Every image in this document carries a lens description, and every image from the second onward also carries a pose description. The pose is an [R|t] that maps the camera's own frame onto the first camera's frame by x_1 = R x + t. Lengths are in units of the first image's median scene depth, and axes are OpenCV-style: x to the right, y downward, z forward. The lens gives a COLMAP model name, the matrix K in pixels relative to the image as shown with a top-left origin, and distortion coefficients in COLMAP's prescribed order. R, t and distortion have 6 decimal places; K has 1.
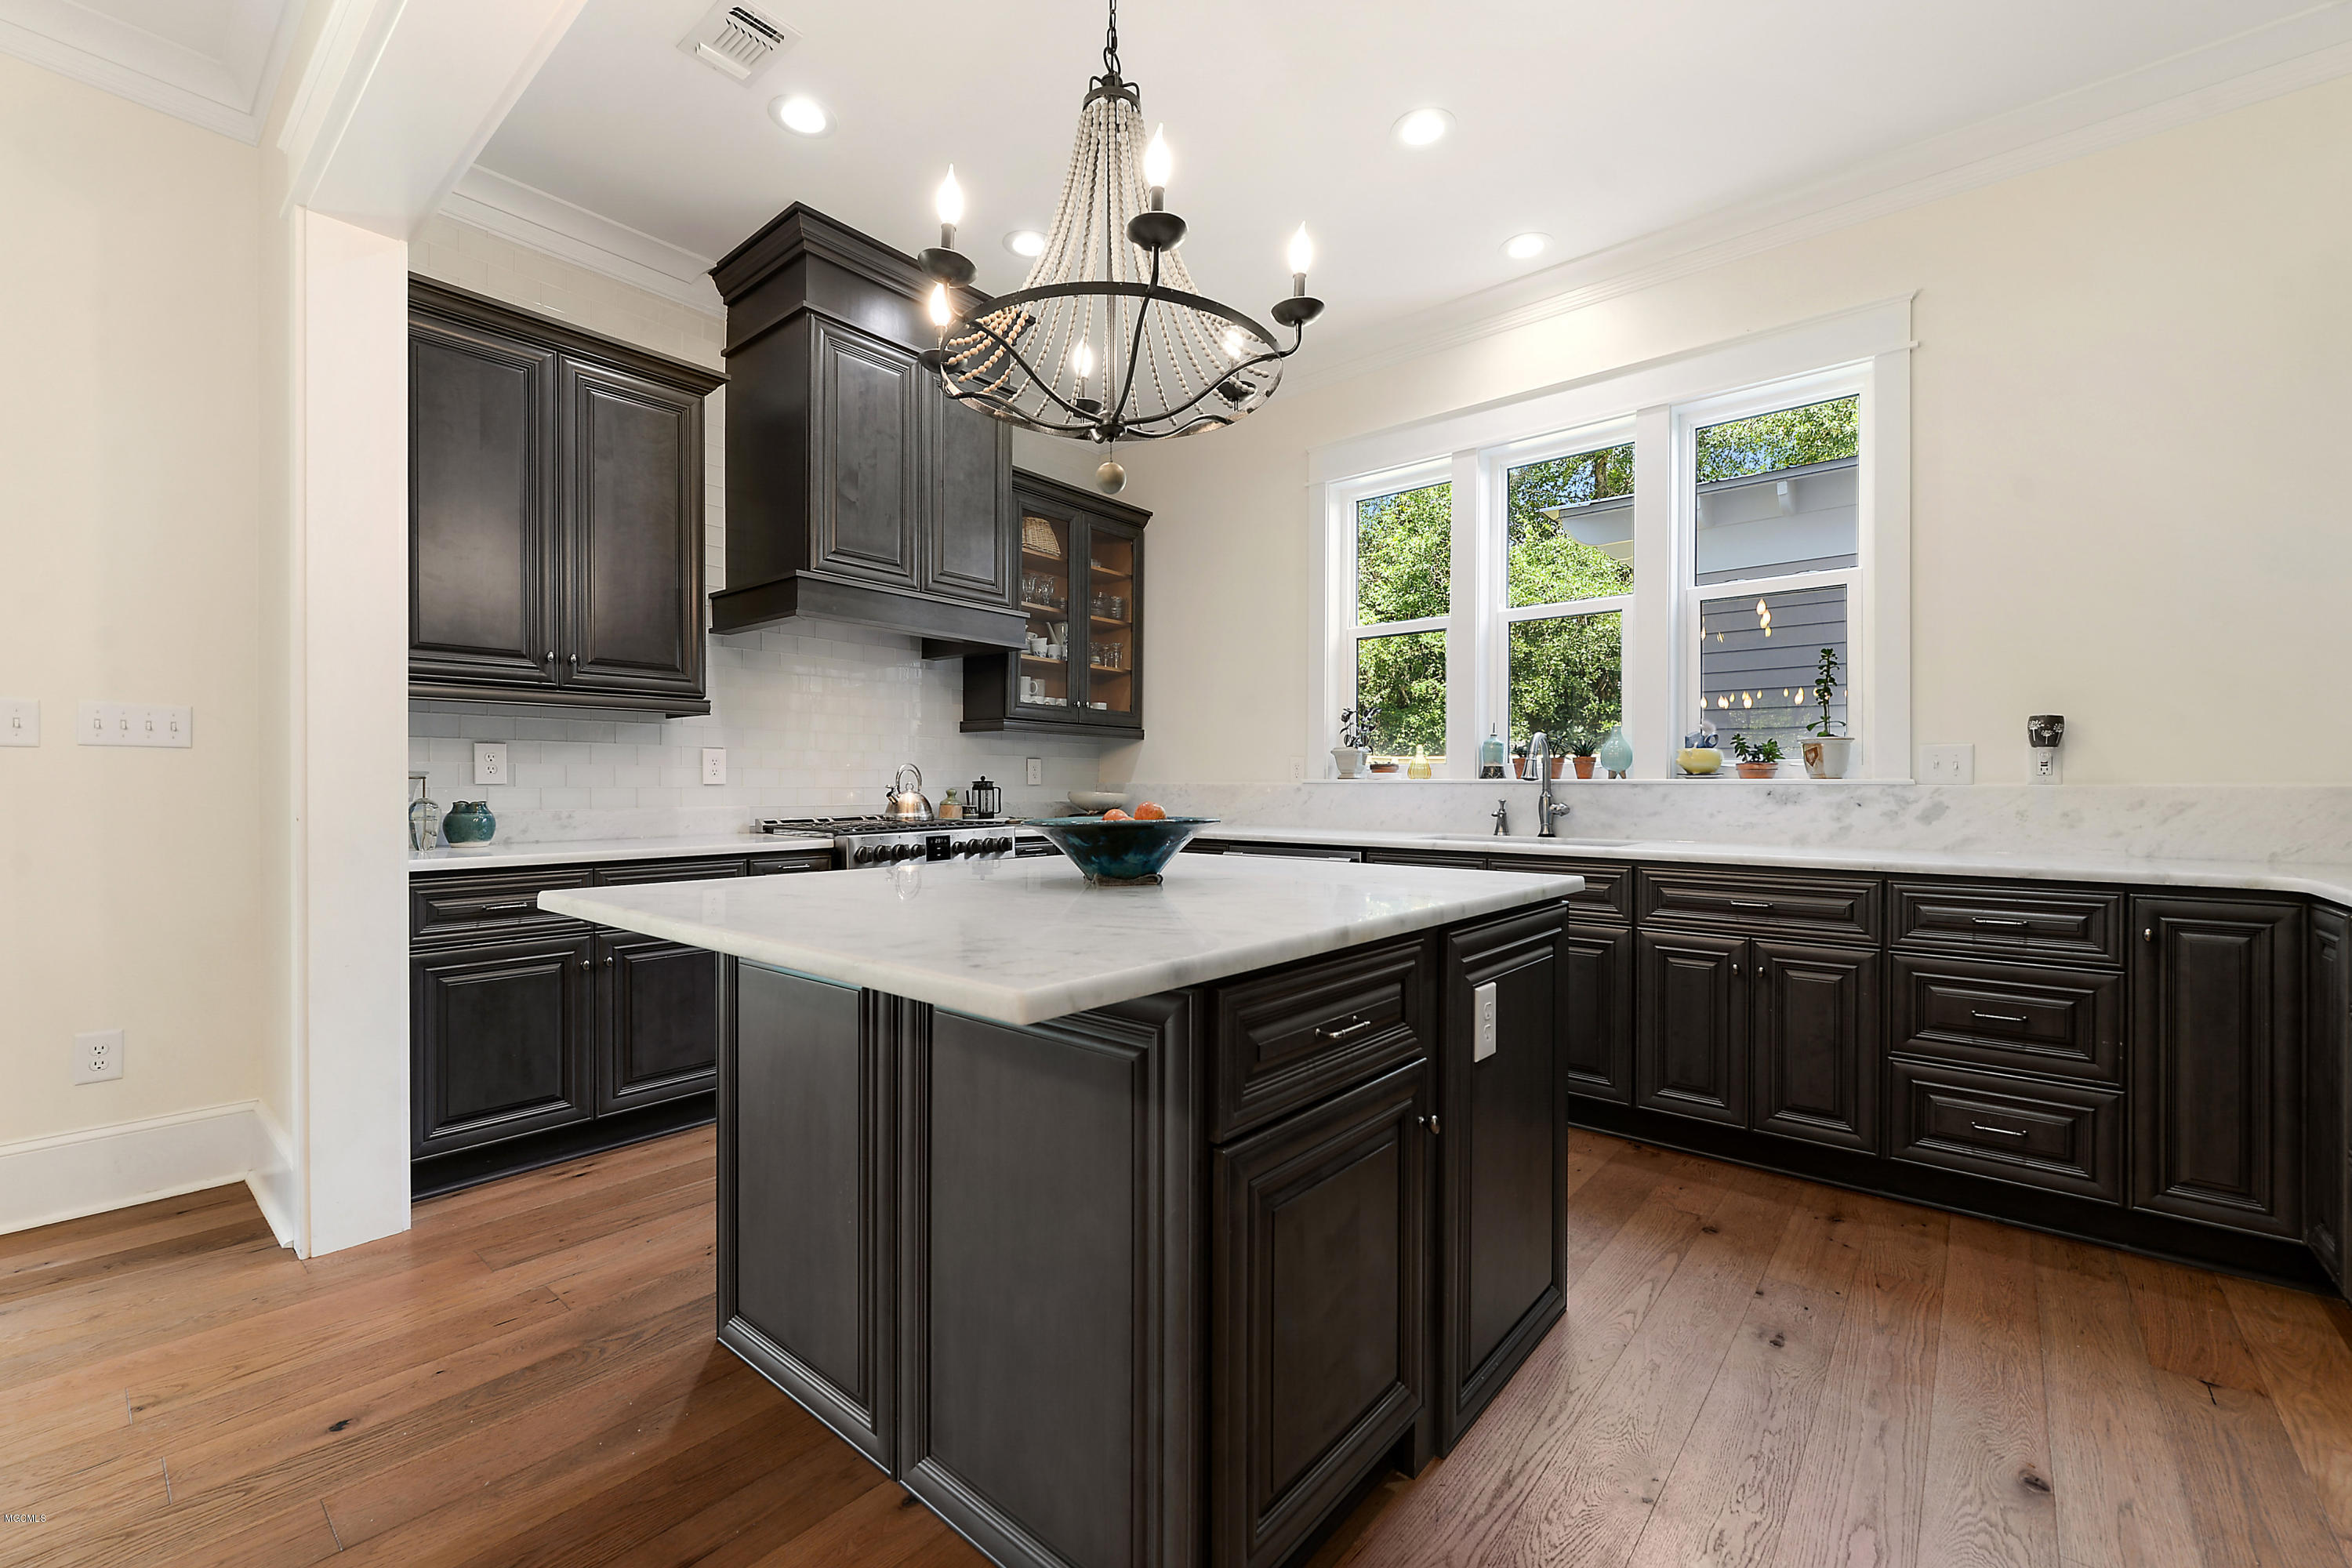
lens RADIAL K [[968.6, 0, 1176.0], [0, 968.6, 784.0], [0, 0, 1]] dist [0.000764, 0.000029]
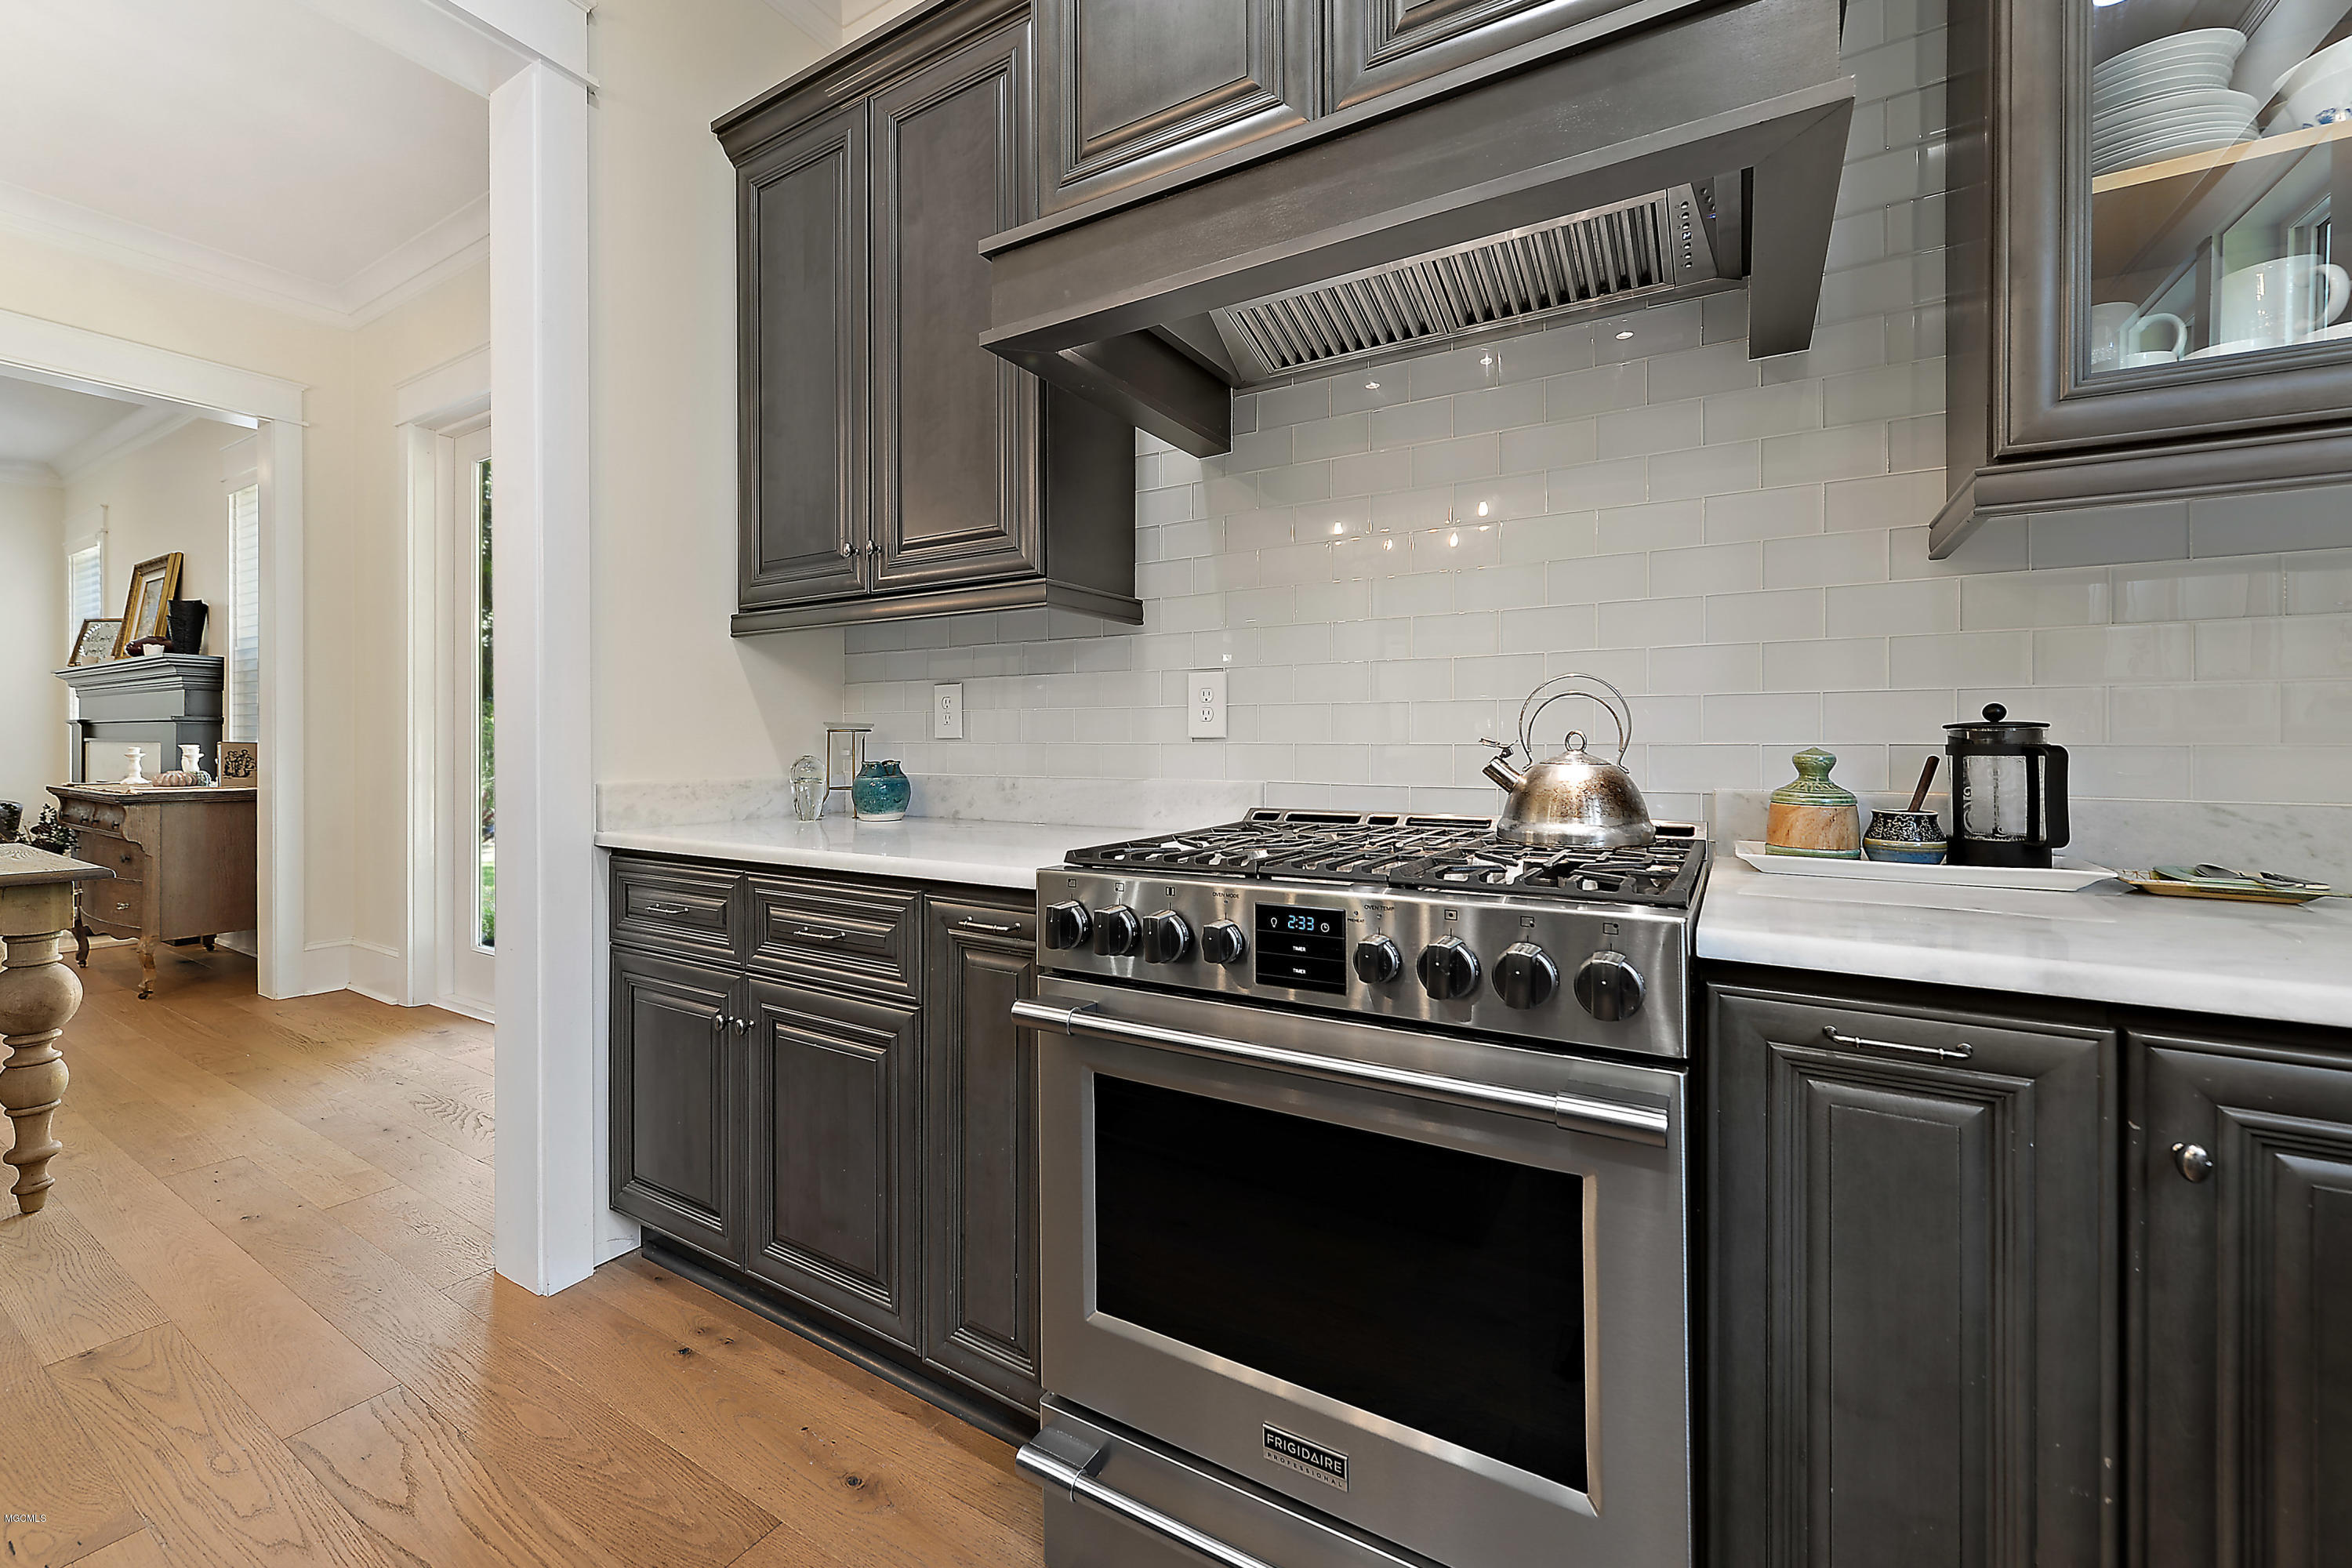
lens RADIAL K [[925.2, 0, 1169.0], [0, 925.2, 744.7], [0, 0, 1]] dist [0.000385, 0.000063]
pose [[0.158728, 0.000939, -0.987322, 0.033409], [0.001477, 0.999998, 0.001188, 0.004276], [0.987321, -0.001647, 0.158727, 1.115917]]
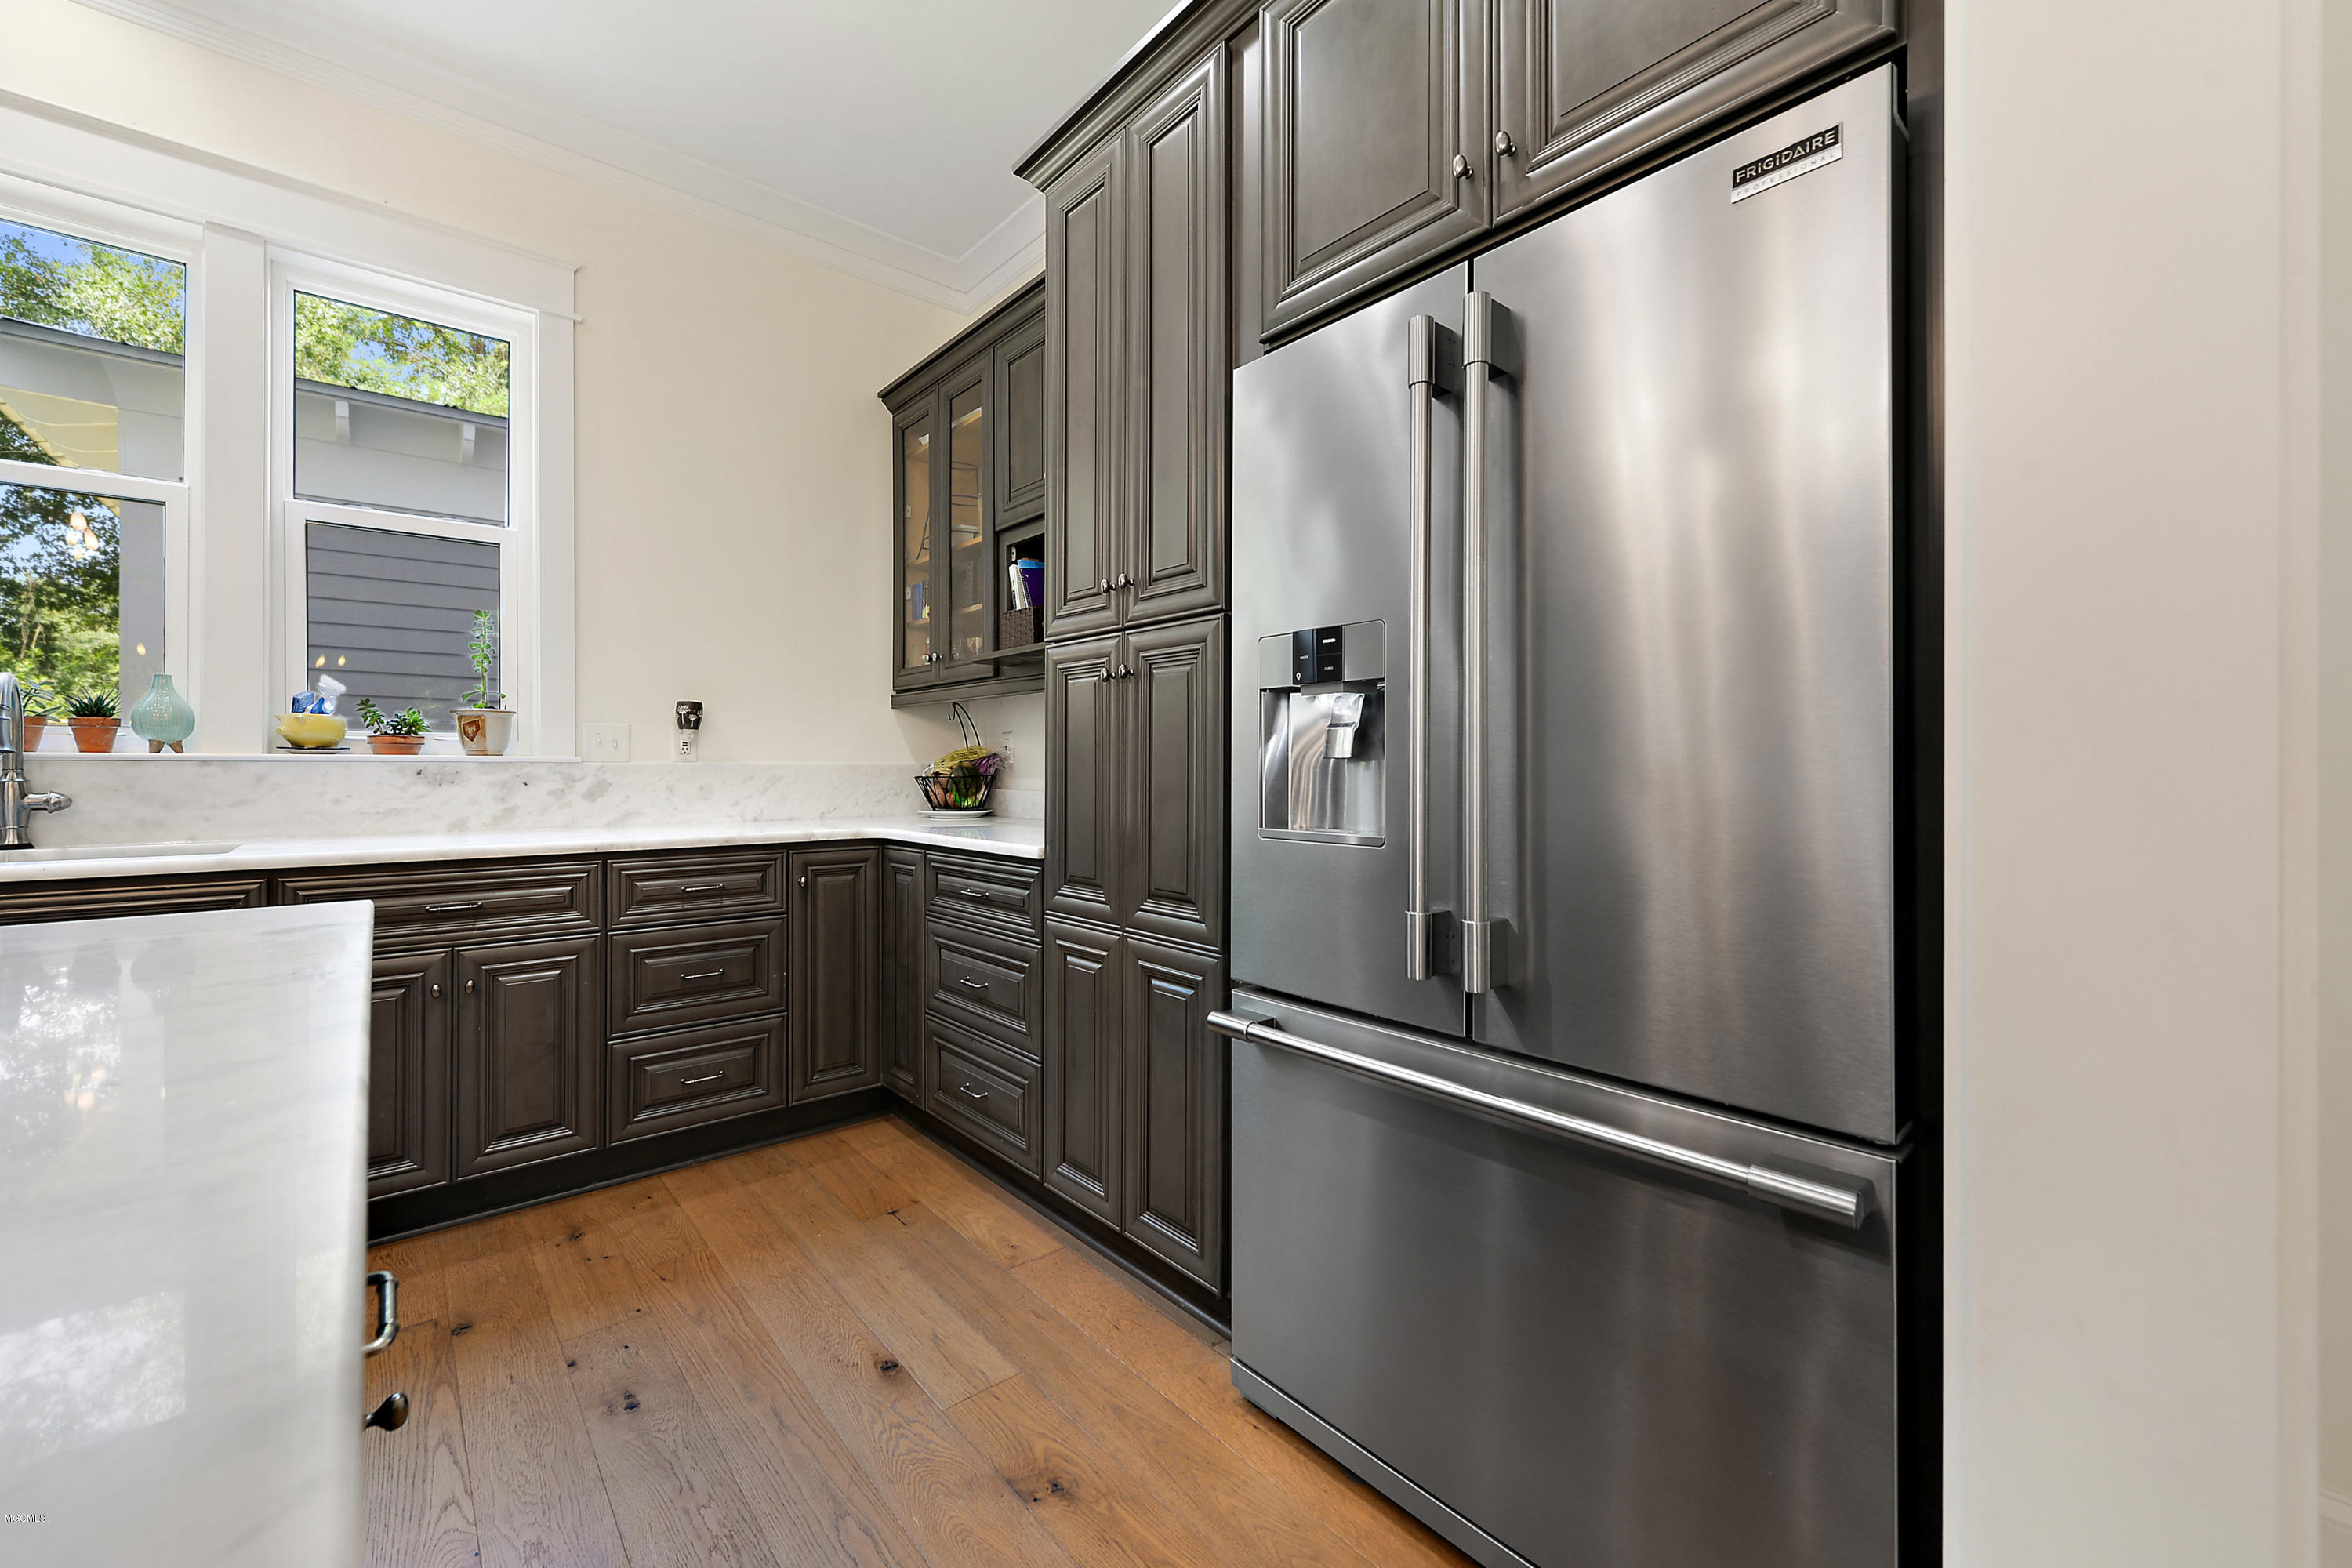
lens RADIAL K [[928.7, 0, 1162.8], [0, 928.7, 762.8], [0, 0, 1]] dist [0.001463, 0.000363]
pose [[0.167988, 0.001459, 0.985788, -0.078177], [-0.001570, 0.999998, -0.001213, 0.001523], [-0.985788, -0.001344, 0.167990, 0.254495]]
